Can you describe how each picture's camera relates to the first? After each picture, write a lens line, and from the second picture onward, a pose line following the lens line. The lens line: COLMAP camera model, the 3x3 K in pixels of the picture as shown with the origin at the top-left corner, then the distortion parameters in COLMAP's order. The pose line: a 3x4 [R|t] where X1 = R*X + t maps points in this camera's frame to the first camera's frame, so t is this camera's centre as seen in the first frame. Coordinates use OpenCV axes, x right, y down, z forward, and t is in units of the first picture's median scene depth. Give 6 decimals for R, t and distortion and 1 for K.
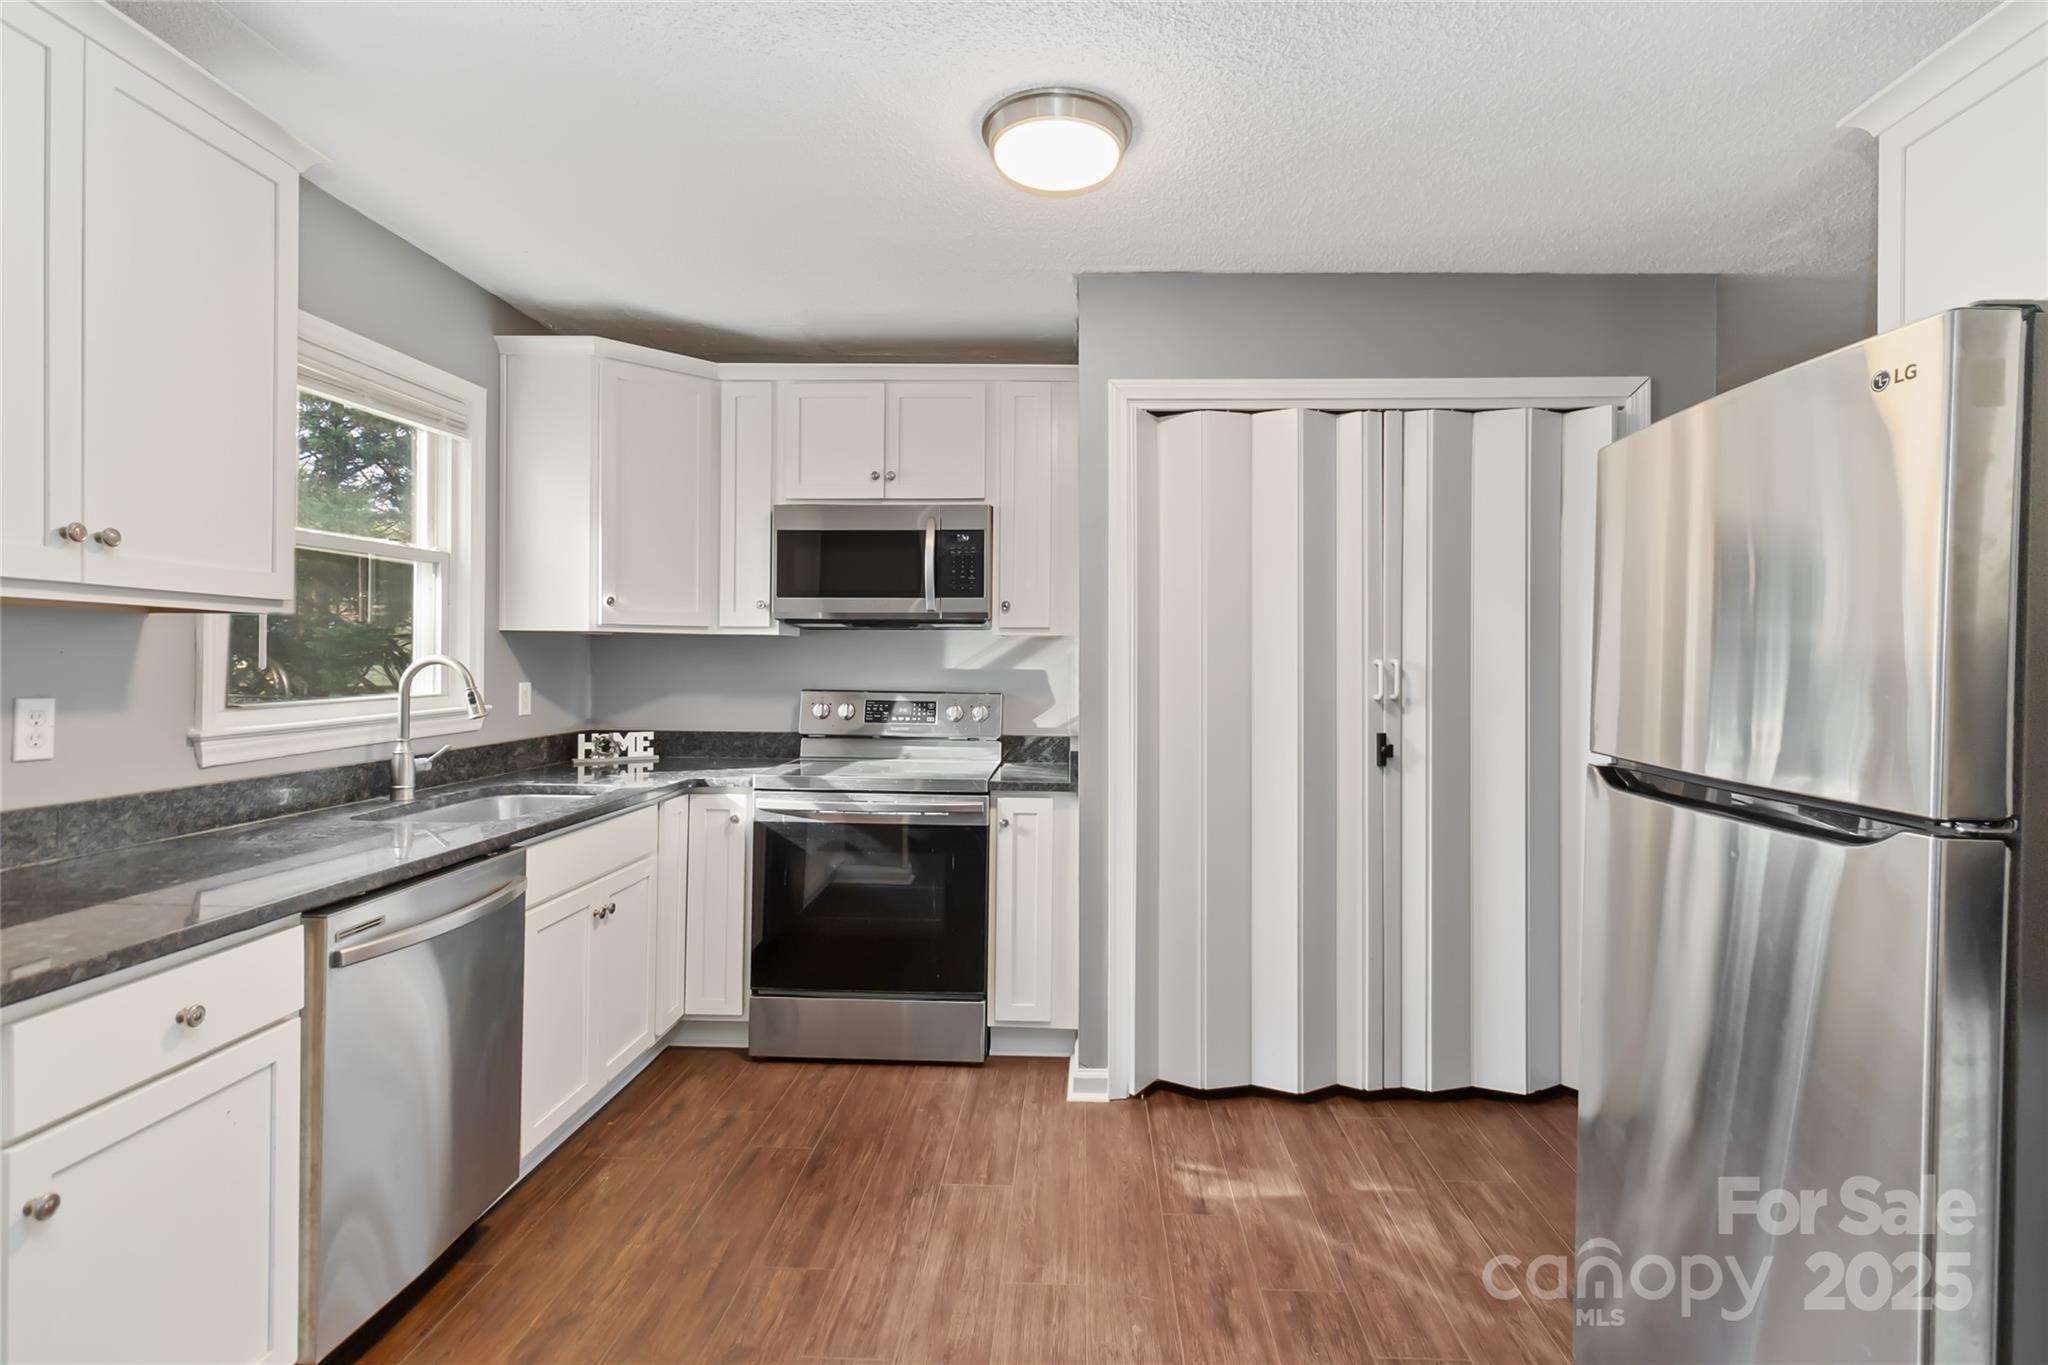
lens RADIAL K [[983.1, 0, 1051.4], [0, 983.1, 653.9], [0, 0, 1]] dist [-0.002115, 0.000015]
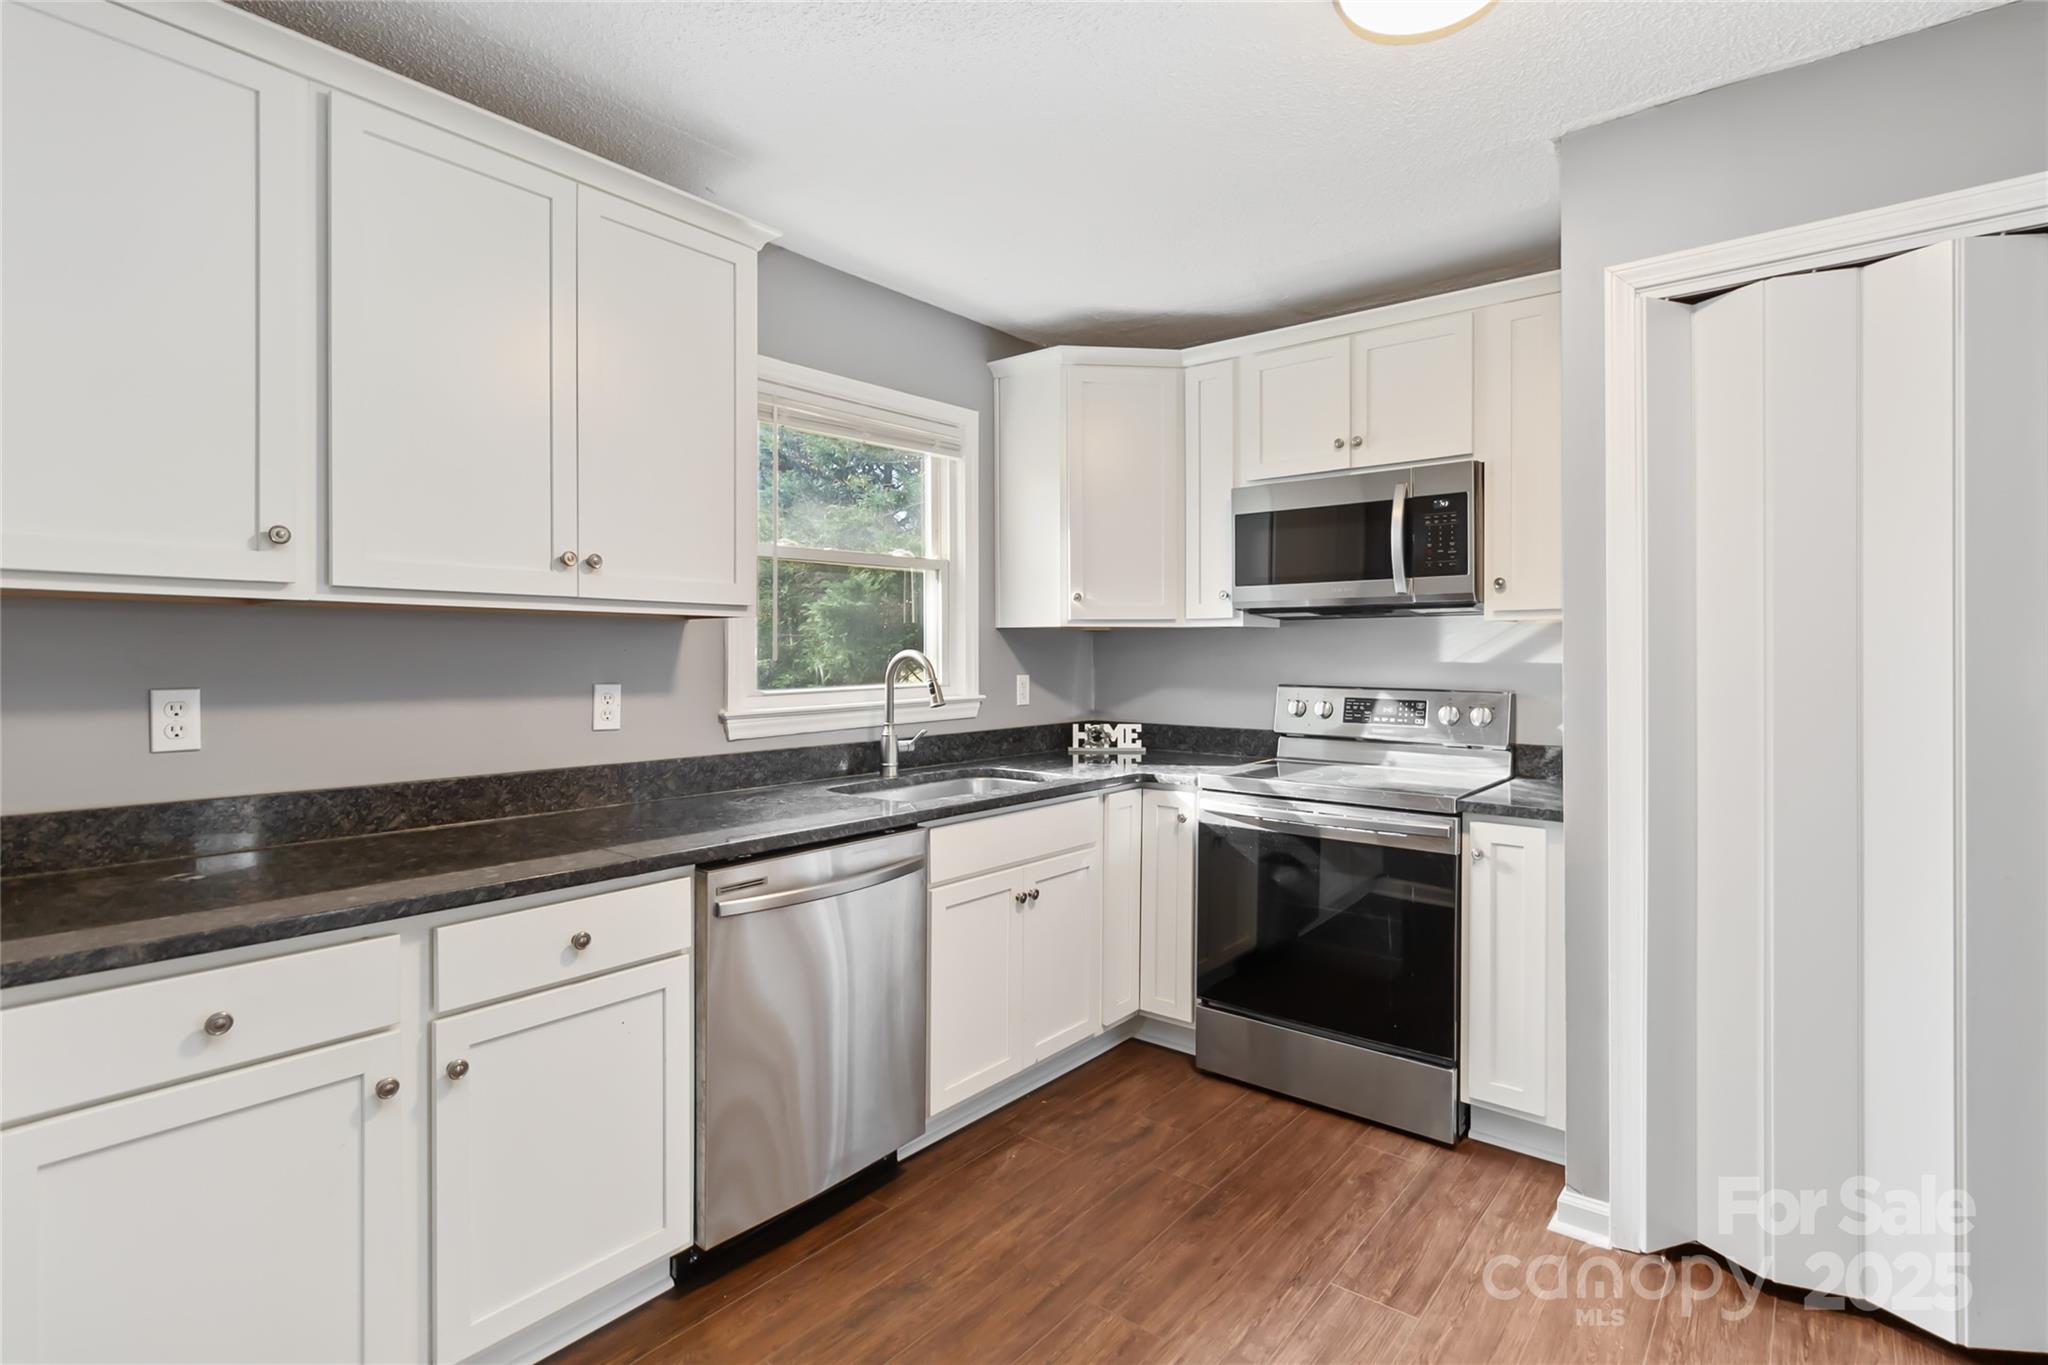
lens RADIAL K [[983.1, 0, 1057.8], [0, 983.1, 652.9], [0, 0, 1]] dist [-0.002115, 0.000015]
pose [[0.805601, -0.007755, -0.592408, 0.155766], [0.010422, 0.999945, 0.001084, 0.004009], [0.592367, -0.007047, 0.805637, 0.157348]]
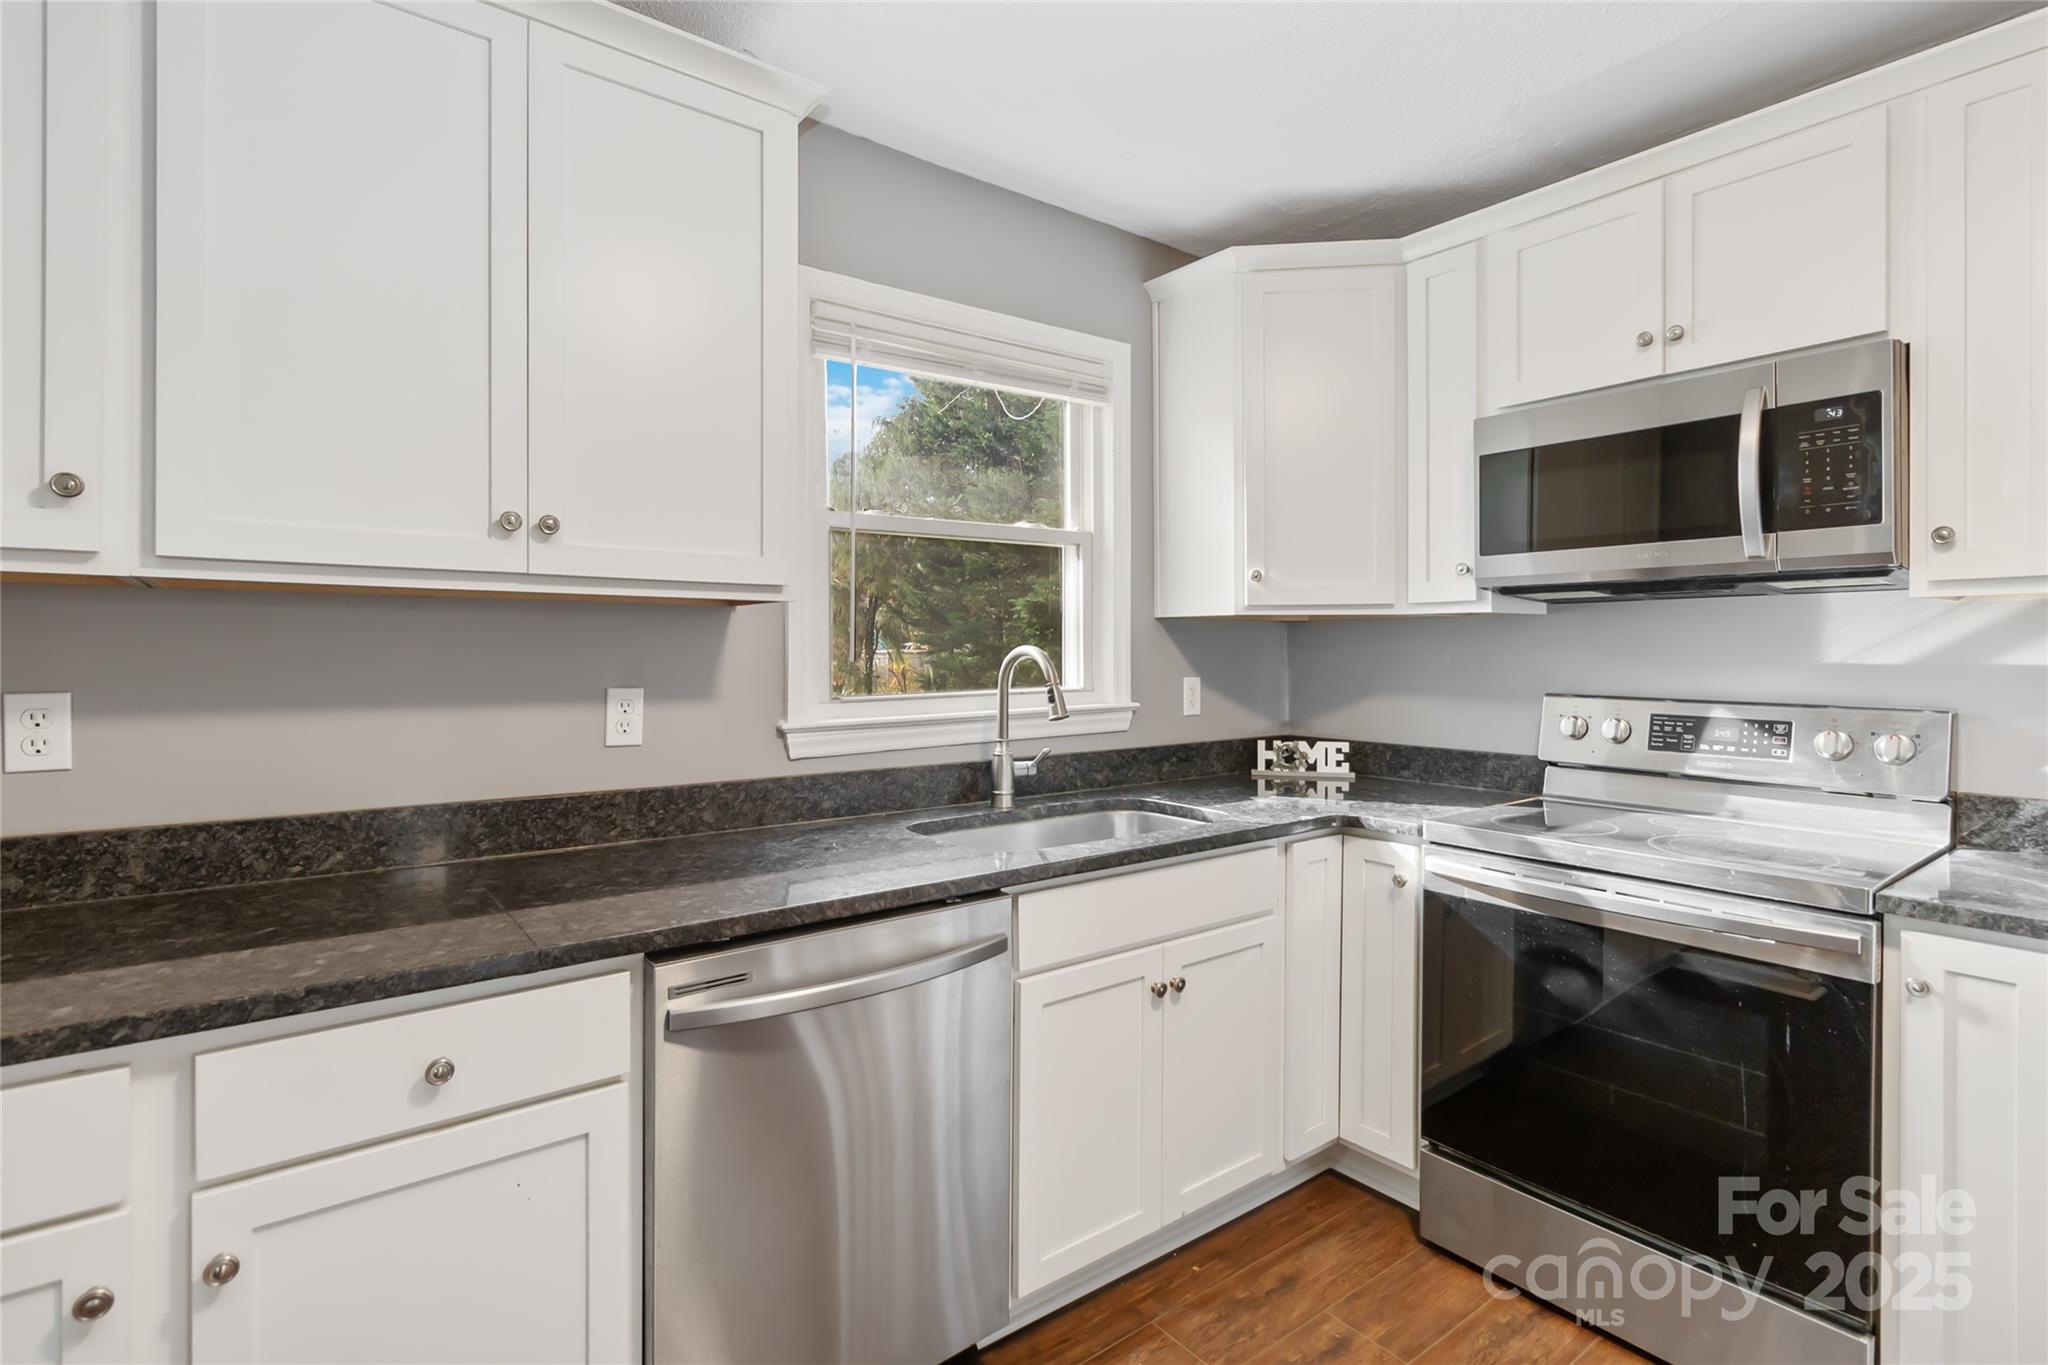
lens RADIAL K [[983.1, 0, 1042.5], [0, 983.1, 648.2], [0, 0, 1]] dist [-0.002115, 0.000015]
pose [[0.639792, -0.009120, -0.768494, 0.048619], [0.009790, 0.999945, -0.003716, 0.005762], [0.768486, -0.005146, 0.639846, 0.379902]]
